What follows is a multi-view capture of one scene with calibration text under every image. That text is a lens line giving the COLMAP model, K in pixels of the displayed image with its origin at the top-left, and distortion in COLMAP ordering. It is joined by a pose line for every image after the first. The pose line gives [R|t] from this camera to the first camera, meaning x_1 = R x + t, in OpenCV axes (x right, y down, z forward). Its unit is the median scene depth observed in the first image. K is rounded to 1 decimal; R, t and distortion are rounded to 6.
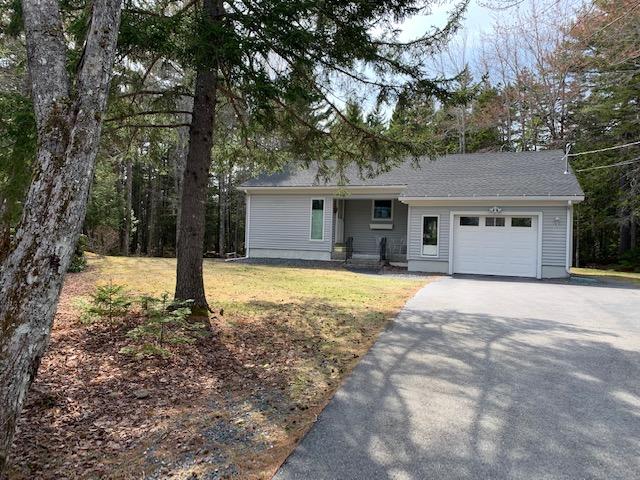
lens RADIAL K [[489.7, 0, 319.4], [0, 489.7, 239.4], [0, 0, 1]] dist [0.076838, -0.003865]
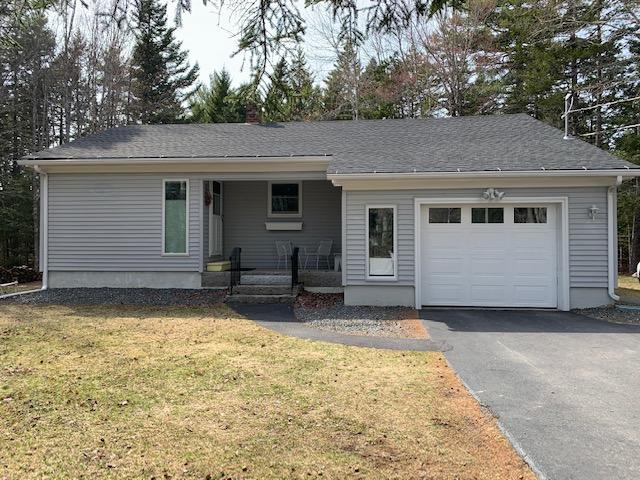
lens RADIAL K [[489.7, 0, 320.9], [0, 489.7, 240.8], [0, 0, 1]] dist [0.076838, -0.003865]
pose [[0.964635, -0.034502, 0.261322, 0.009237], [0.031092, 0.999369, 0.017173, -0.020169], [-0.261749, -0.008441, 0.965099, 0.451538]]
